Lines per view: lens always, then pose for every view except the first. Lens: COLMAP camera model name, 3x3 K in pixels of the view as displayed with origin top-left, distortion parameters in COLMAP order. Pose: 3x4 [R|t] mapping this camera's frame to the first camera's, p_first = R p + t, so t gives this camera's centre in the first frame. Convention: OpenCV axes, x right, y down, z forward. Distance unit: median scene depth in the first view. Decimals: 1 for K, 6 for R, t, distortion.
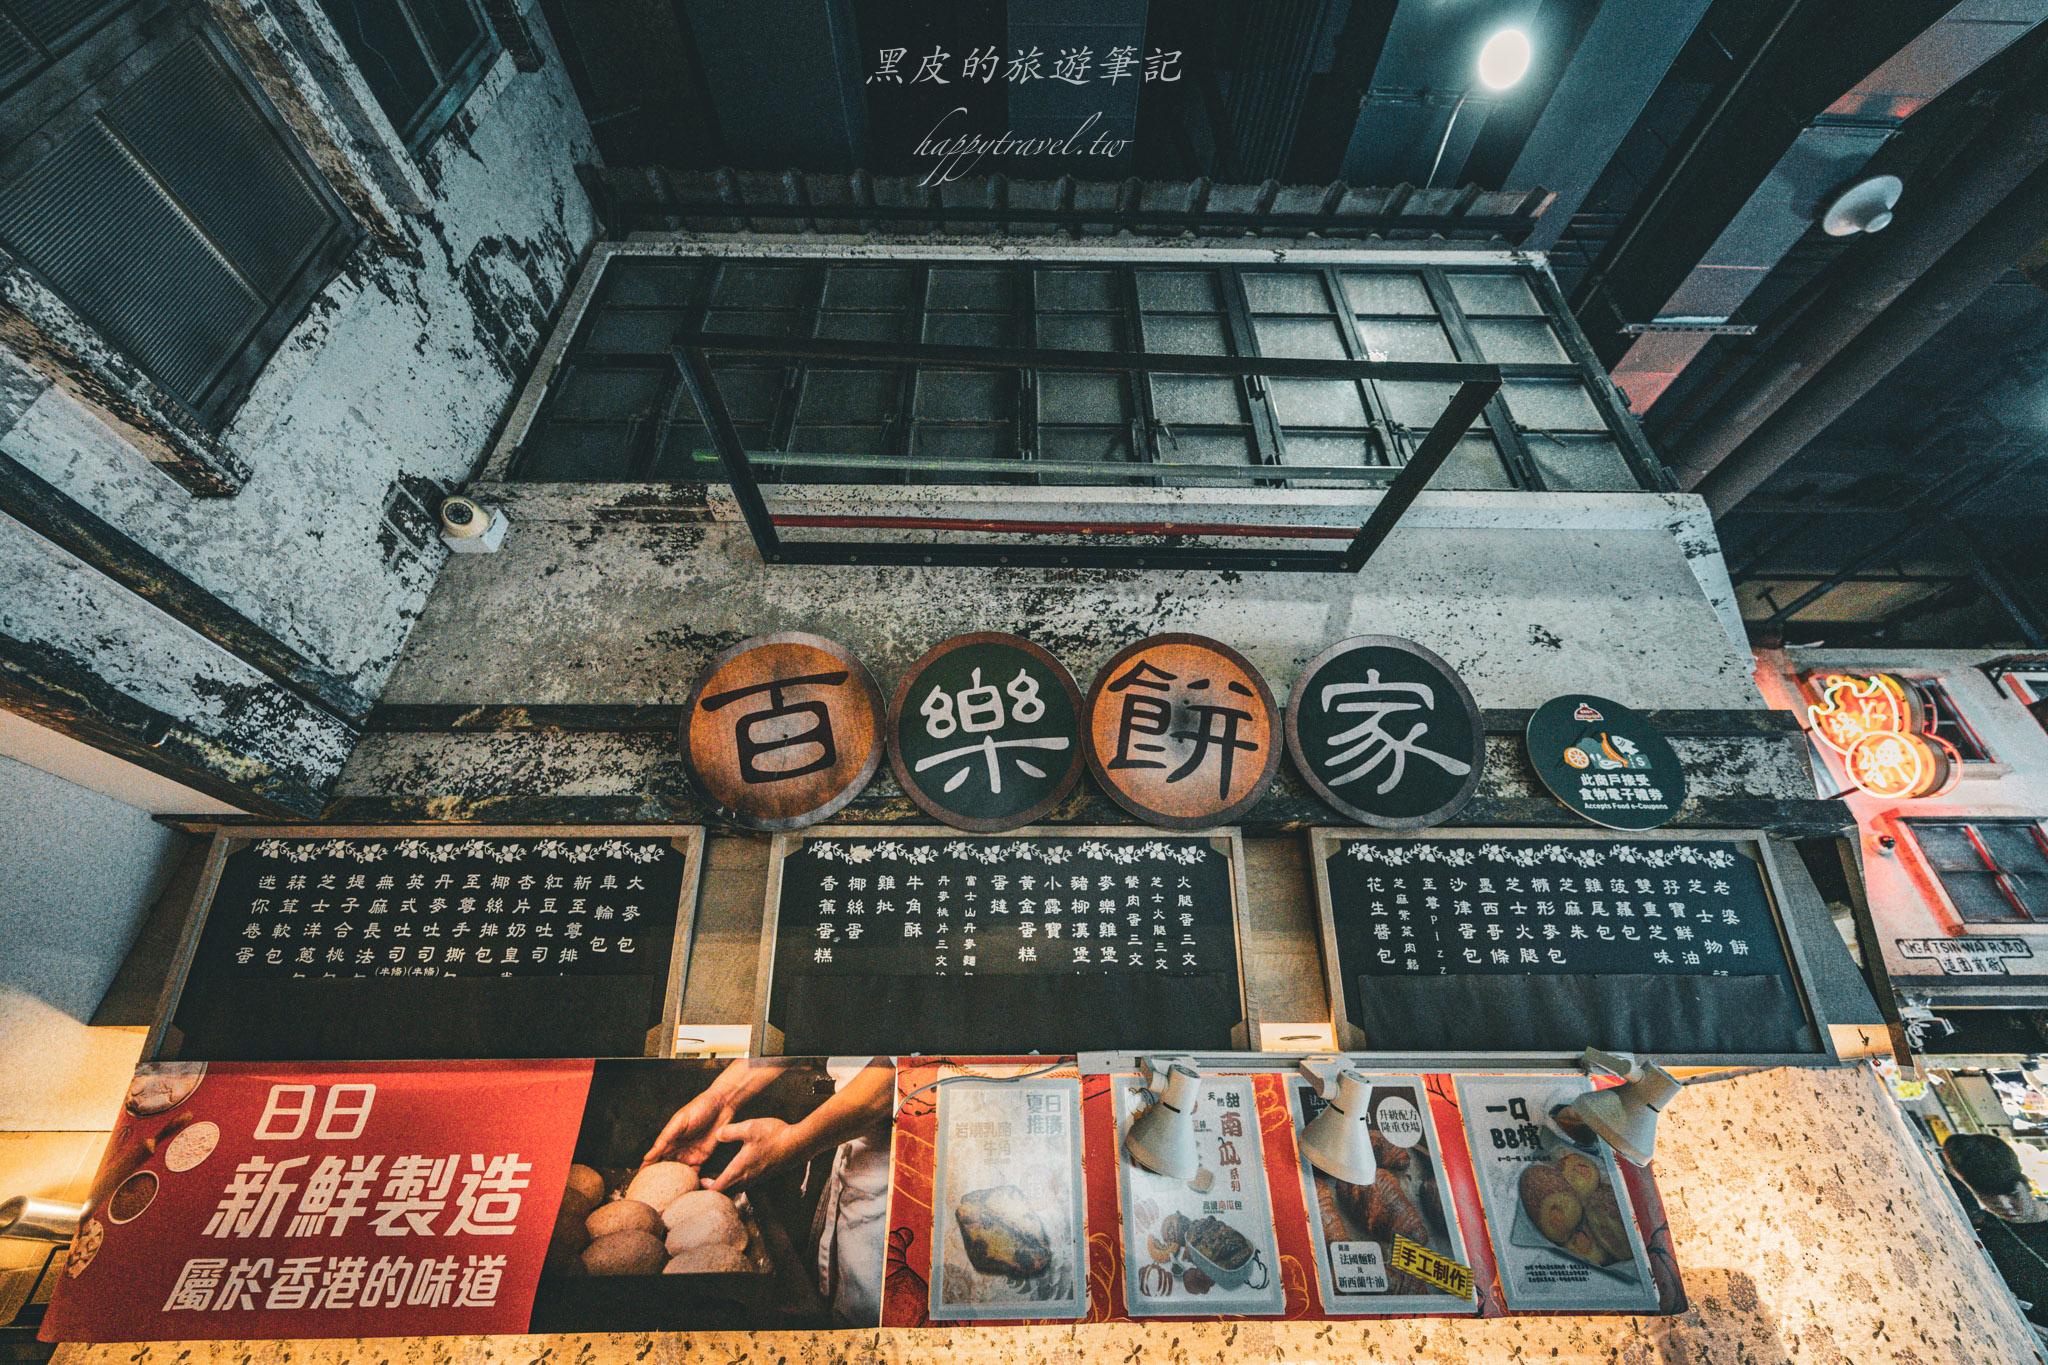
lens RADIAL K [[775.4, 0, 1022.3], [0, 775.4, 679.3], [0, 0, 1]] dist [-0.002744, 0.000937]
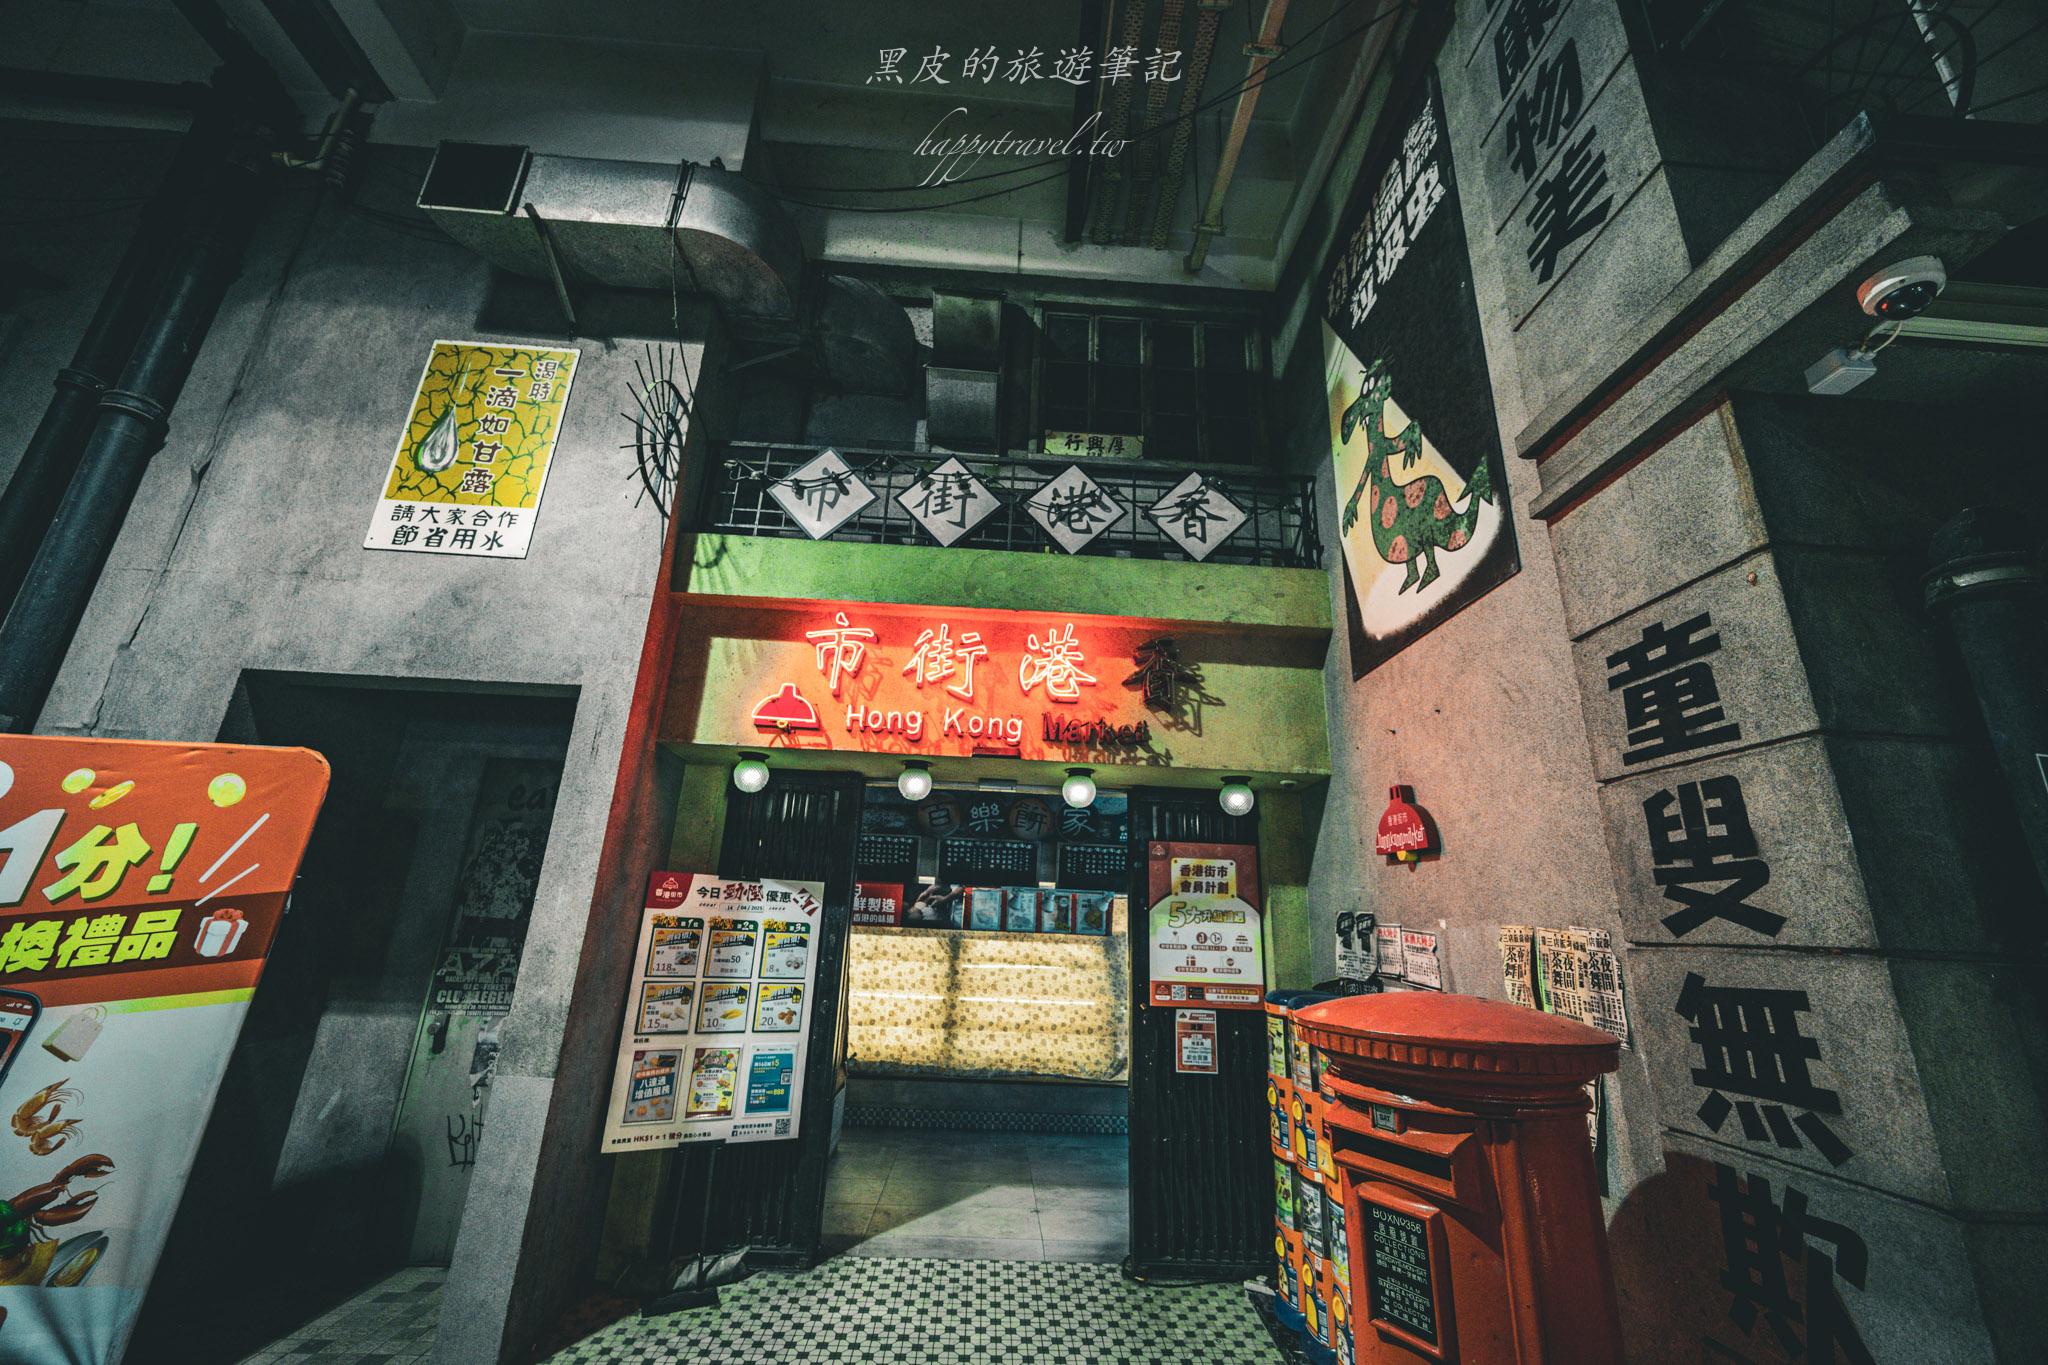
lens RADIAL K [[775.4, 0, 1027.7], [0, 775.4, 678.3], [0, 0, 1]] dist [-0.002744, 0.000937]
pose [[0.998489, 0.053410, 0.012929, 0.096648], [-0.054936, 0.976086, 0.210329, -1.692708], [-0.001386, -0.210721, 0.977545, -3.232138]]
